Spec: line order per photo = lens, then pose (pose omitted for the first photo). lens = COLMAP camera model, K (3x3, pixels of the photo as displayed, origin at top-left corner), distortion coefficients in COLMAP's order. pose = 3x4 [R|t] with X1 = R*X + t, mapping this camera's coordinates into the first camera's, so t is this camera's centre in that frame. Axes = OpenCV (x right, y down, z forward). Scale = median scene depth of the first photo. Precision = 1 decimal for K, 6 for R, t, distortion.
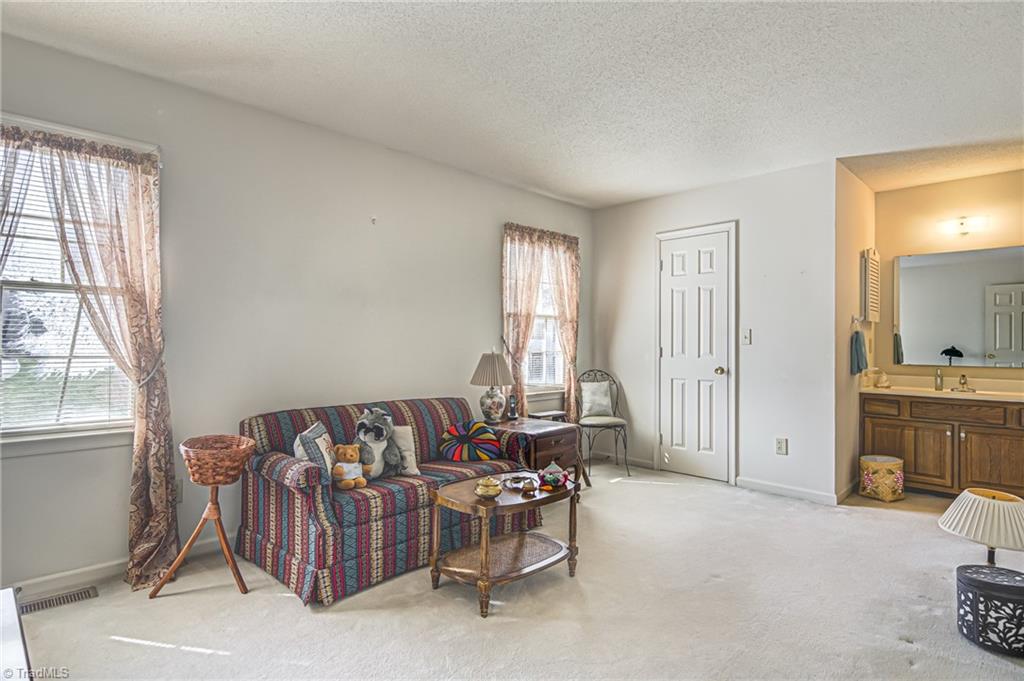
lens RADIAL K [[531.2, 0, 516.7], [0, 531.2, 343.5], [0, 0, 1]] dist [0.013366, -0.015287]
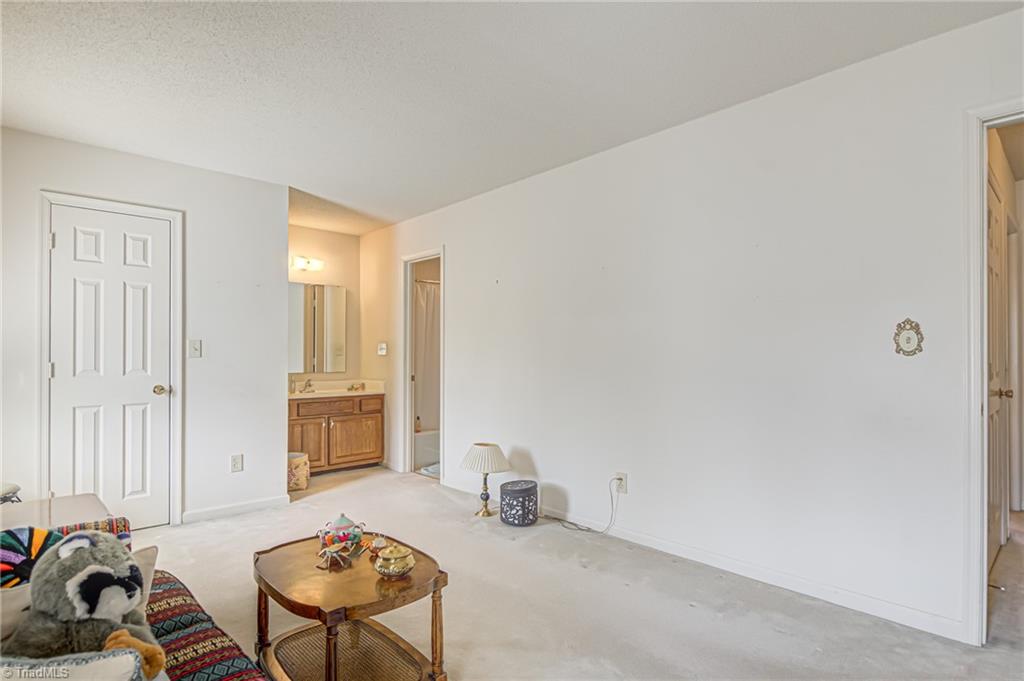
lens RADIAL K [[531.2, 0, 509.0], [0, 531.2, 354.7], [0, 0, 1]] dist [0.013366, -0.015287]
pose [[0.050090, -0.004082, 0.998736, -0.439108], [0.002410, 0.999989, 0.003967, -0.004908], [-0.998742, 0.002209, 0.050099, 0.464569]]
